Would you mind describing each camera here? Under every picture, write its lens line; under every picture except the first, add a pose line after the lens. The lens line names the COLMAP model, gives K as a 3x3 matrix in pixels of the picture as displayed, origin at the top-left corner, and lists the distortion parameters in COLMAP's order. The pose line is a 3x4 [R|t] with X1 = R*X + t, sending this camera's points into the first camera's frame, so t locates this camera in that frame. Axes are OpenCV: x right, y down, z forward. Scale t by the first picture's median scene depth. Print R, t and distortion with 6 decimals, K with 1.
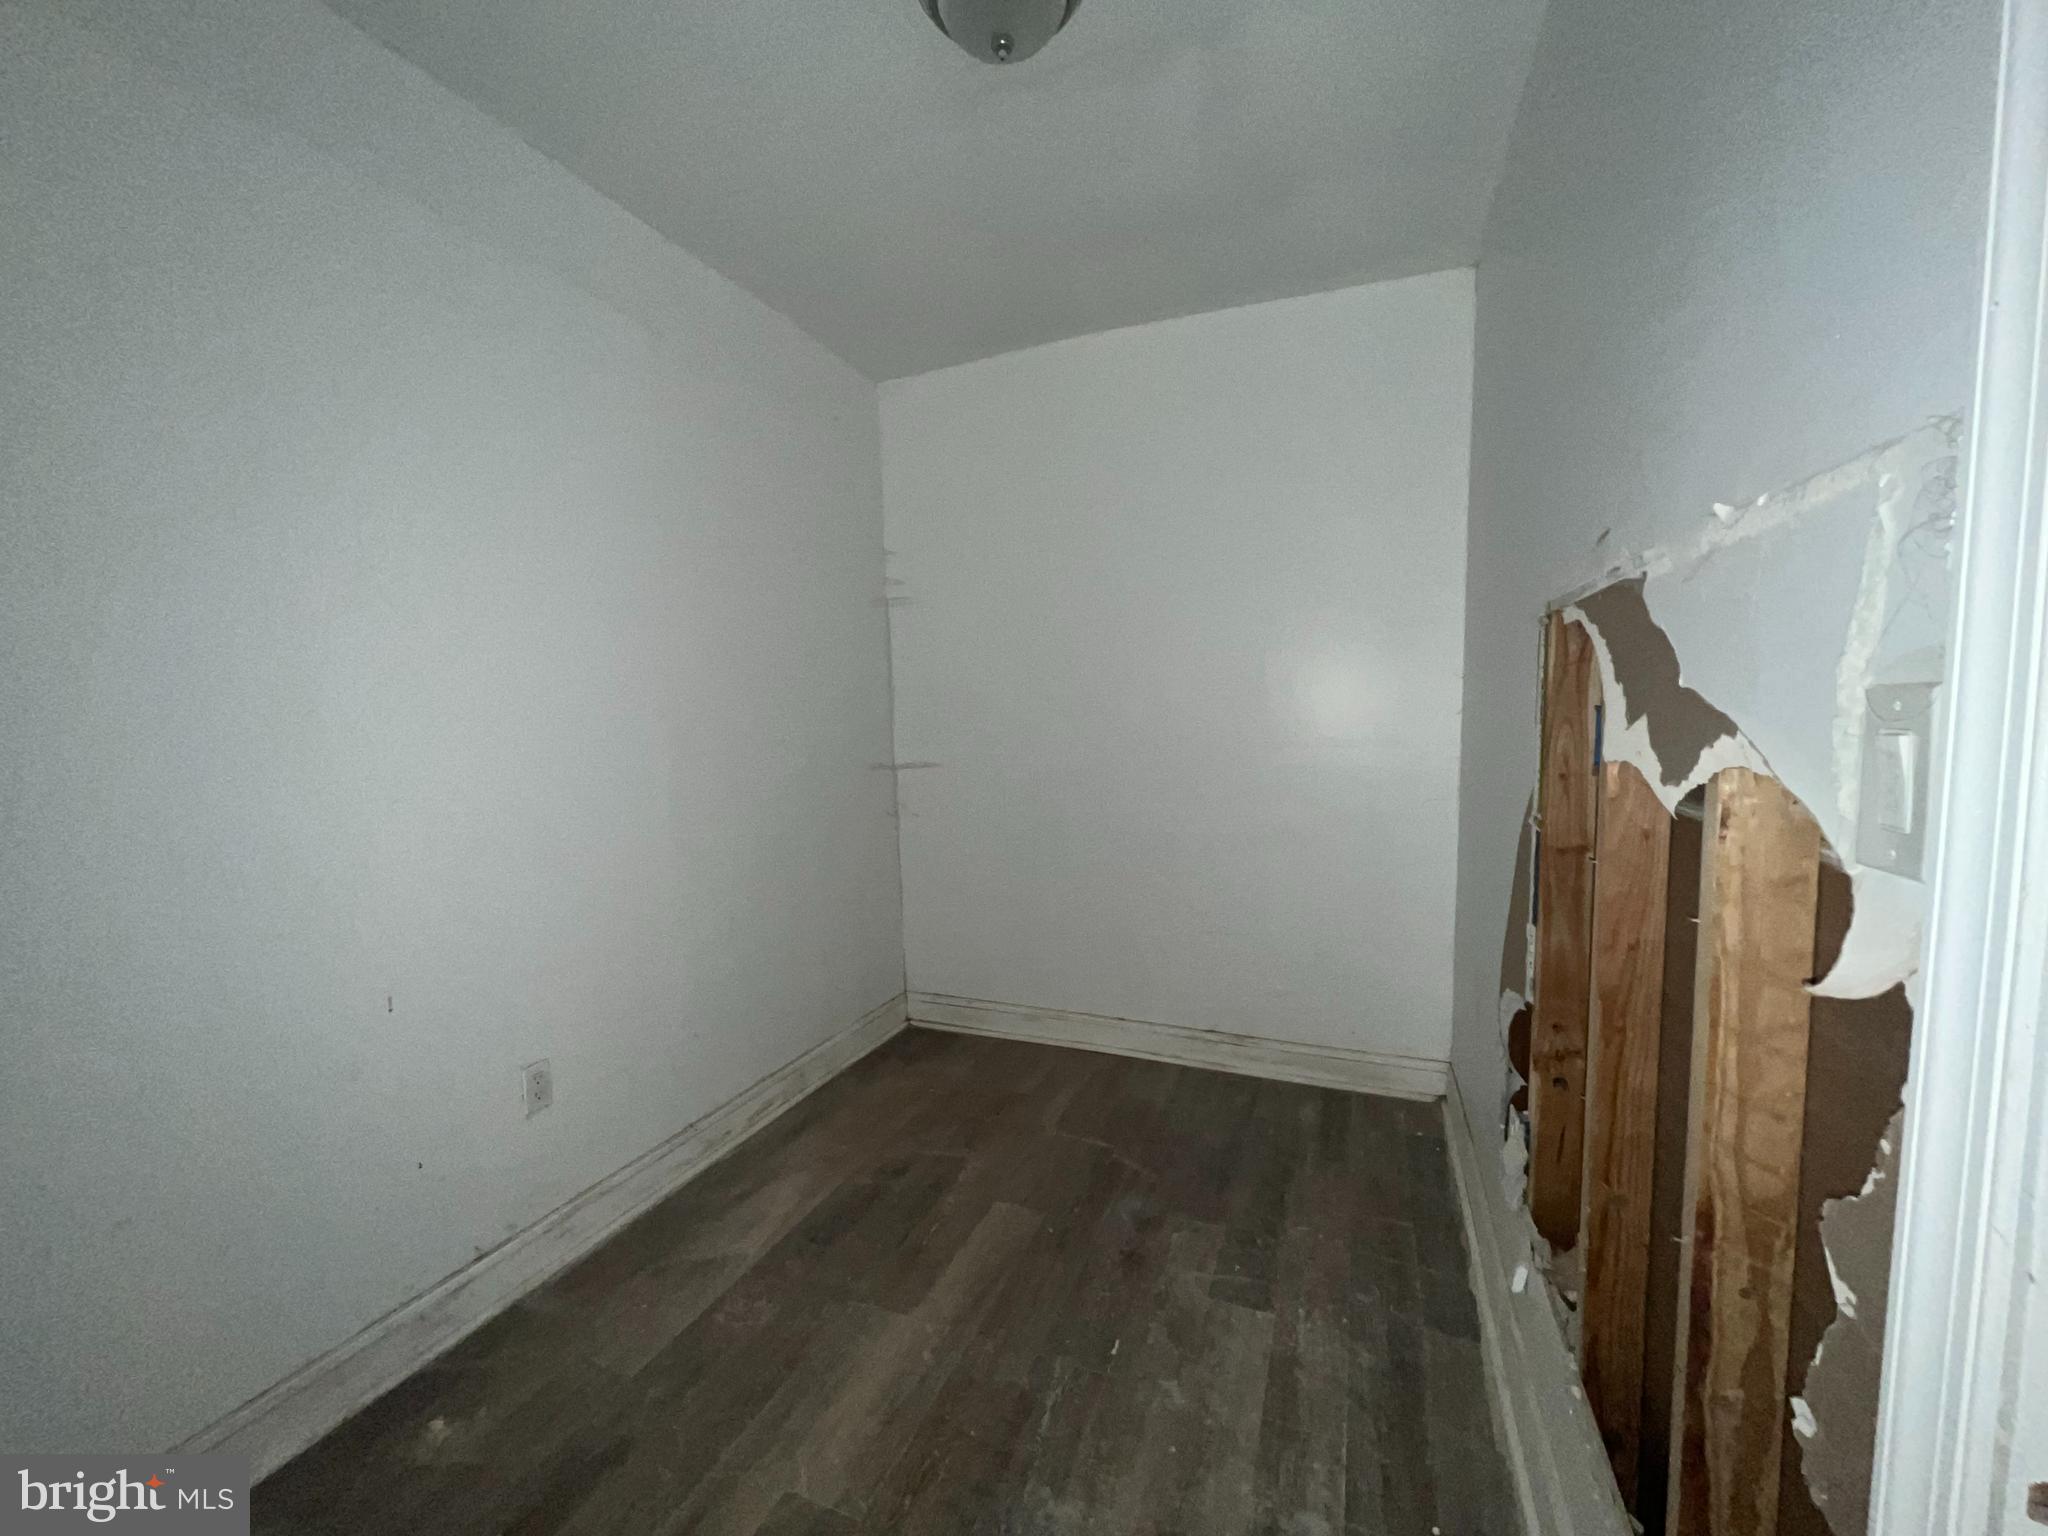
lens RADIAL K [[820.0, 0, 1024.8], [0, 820.0, 763.9], [0, 0, 1]] dist [-0.001896, -0.001752]
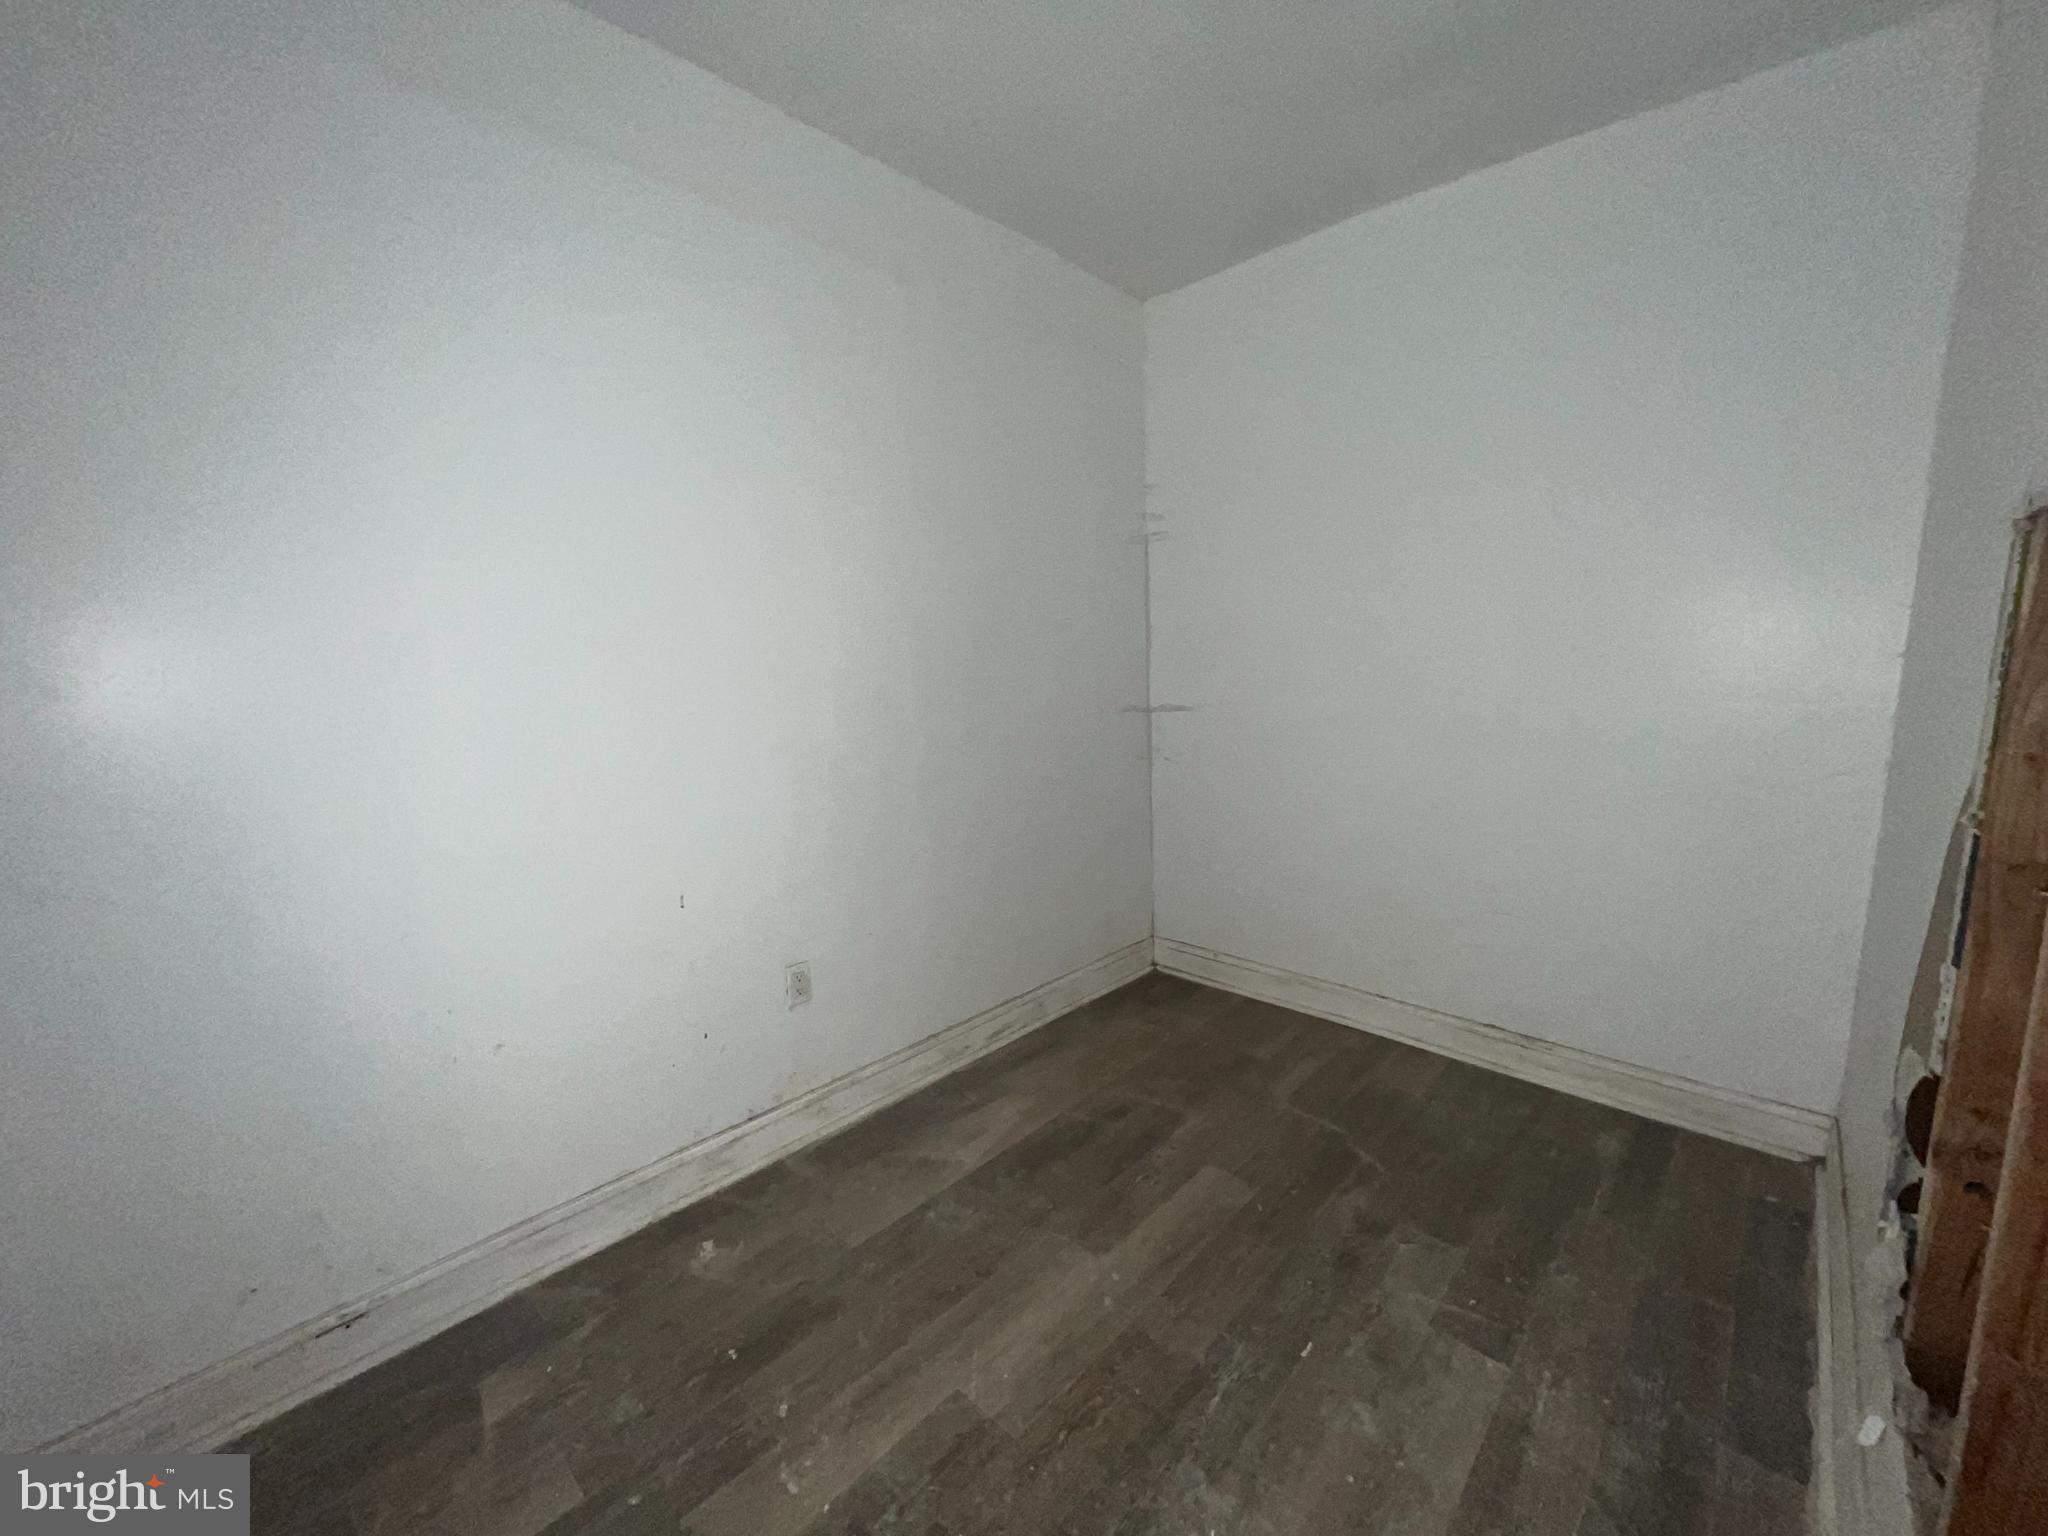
lens RADIAL K [[822.4, 0, 1023.3], [0, 822.4, 761.0], [0, 0, 1]] dist [-0.002062, -0.000528]
pose [[0.932230, 0.045720, -0.358967, 0.099268], [-0.018458, 0.996703, 0.079009, -0.016825], [0.361396, -0.067029, 0.930000, 0.055504]]
